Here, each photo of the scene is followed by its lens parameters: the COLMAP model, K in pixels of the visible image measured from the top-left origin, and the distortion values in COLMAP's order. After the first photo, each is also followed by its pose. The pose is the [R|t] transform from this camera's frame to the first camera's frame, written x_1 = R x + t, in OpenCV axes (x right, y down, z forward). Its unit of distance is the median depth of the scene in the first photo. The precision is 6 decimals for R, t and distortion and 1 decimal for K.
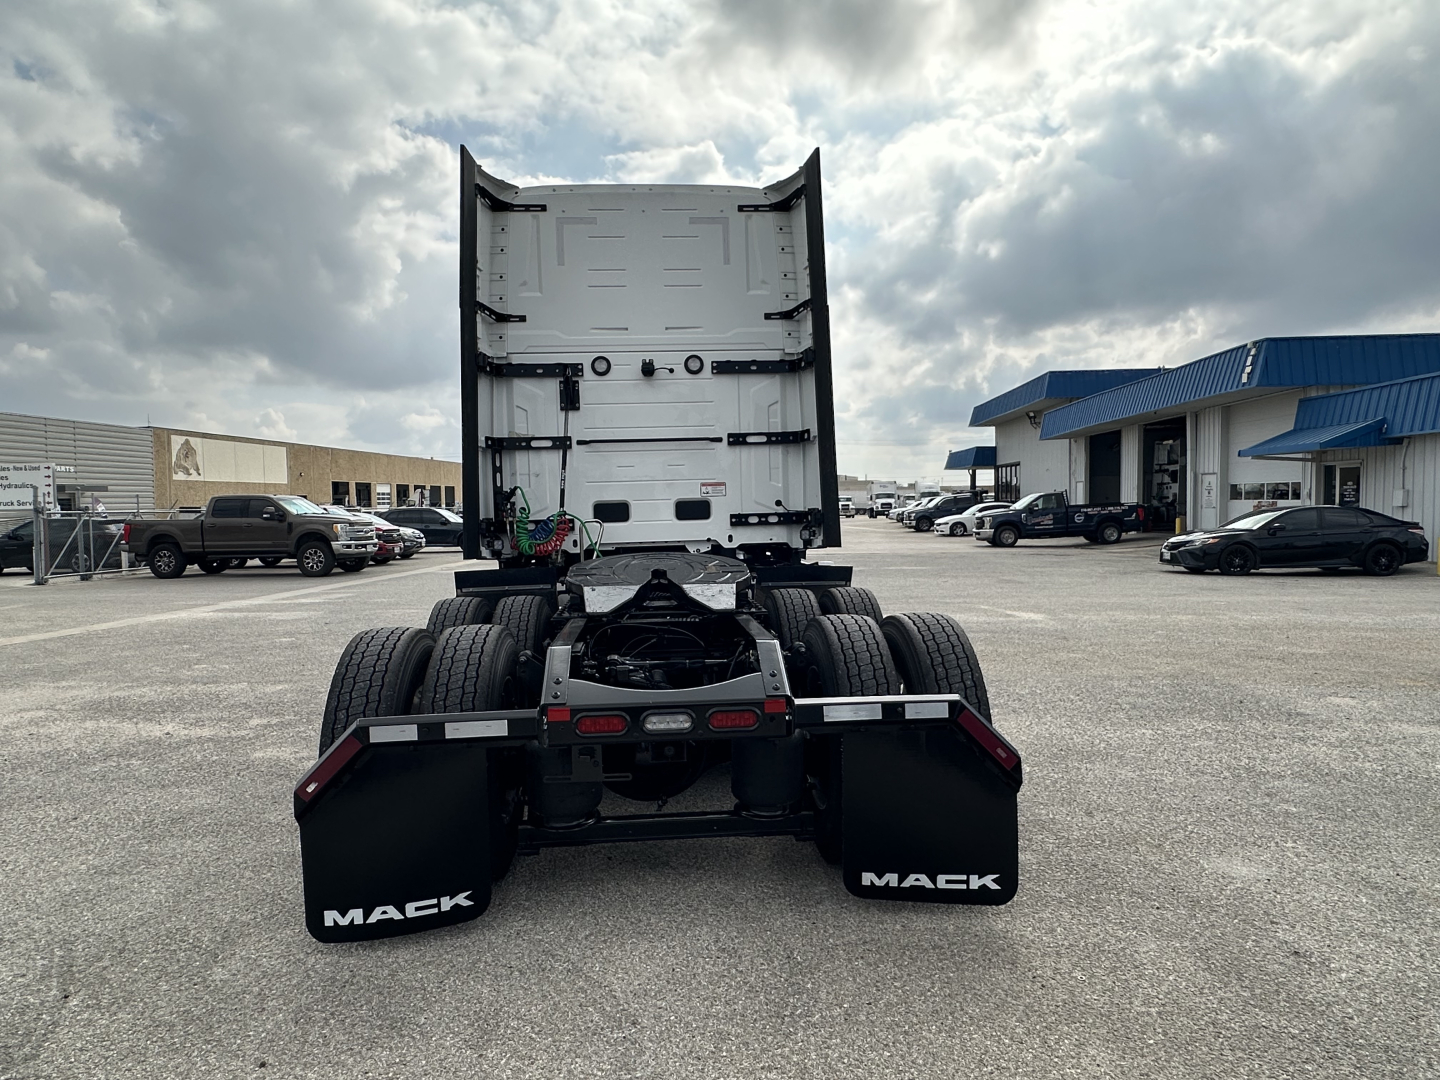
lens RADIAL K [[865.2, 0, 724.3], [0, 865.2, 496.1], [0, 0, 1]] dist [-0.053755, 0.050893]
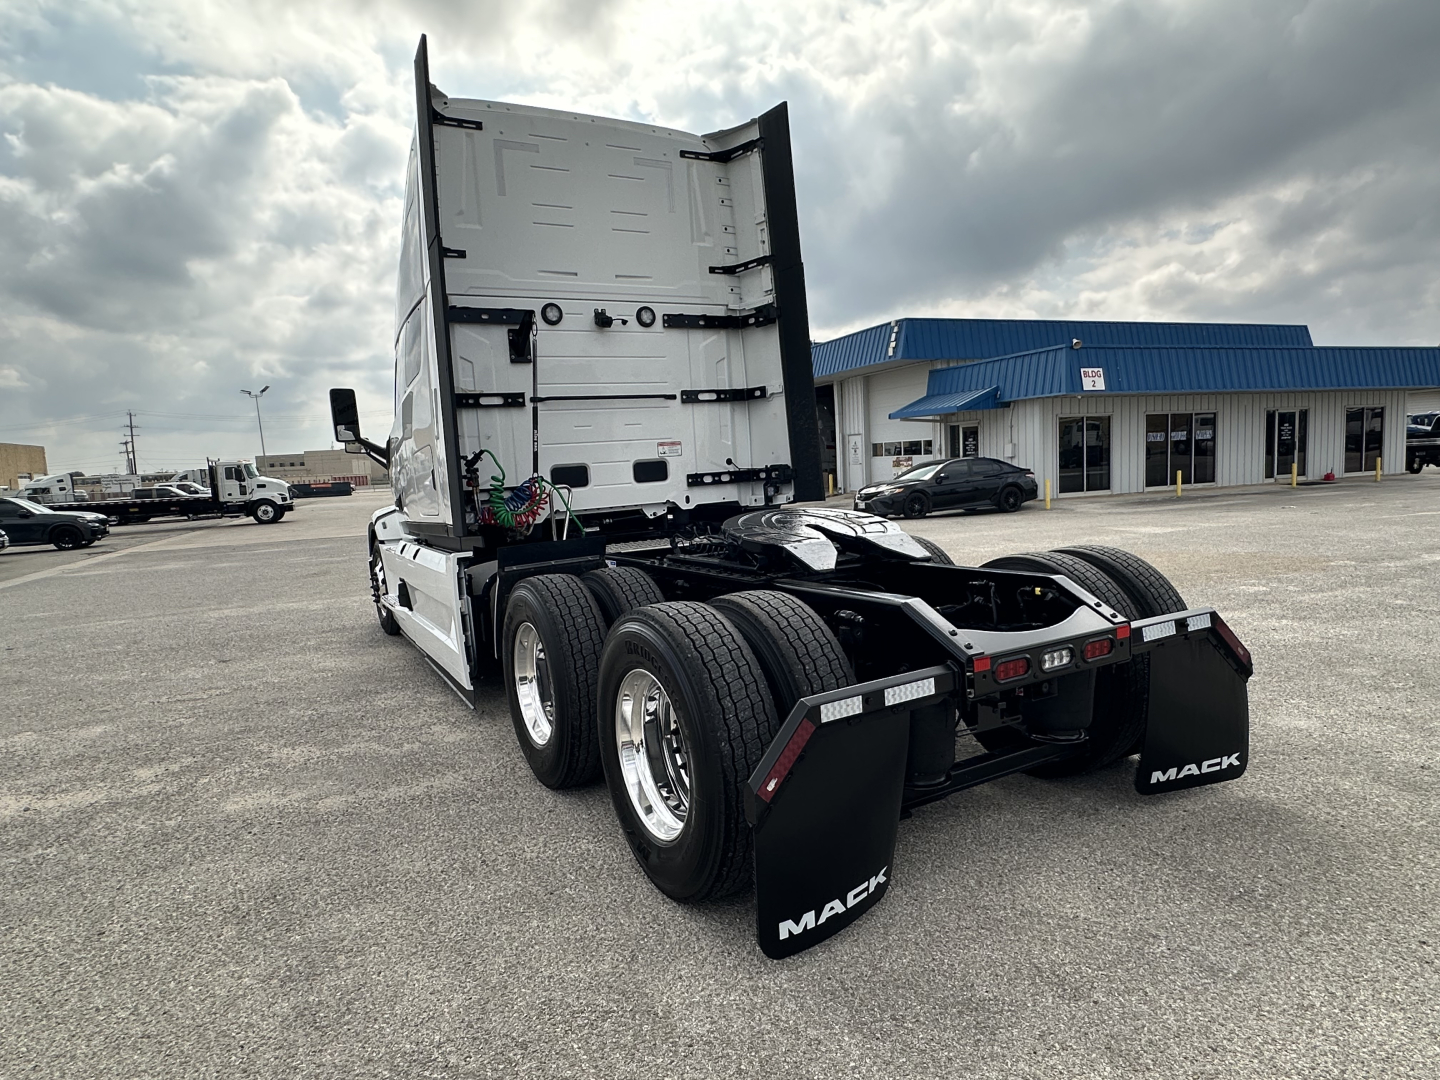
lens RADIAL K [[856.7, 0, 716.2], [0, 856.7, 475.5], [0, 0, 1]] dist [-0.004967, -0.000863]
pose [[0.905282, -0.037718, 0.423134, -0.365791], [0.033064, 0.999285, 0.018335, 0.005595], [-0.423523, -0.002607, 0.905882, 0.123456]]
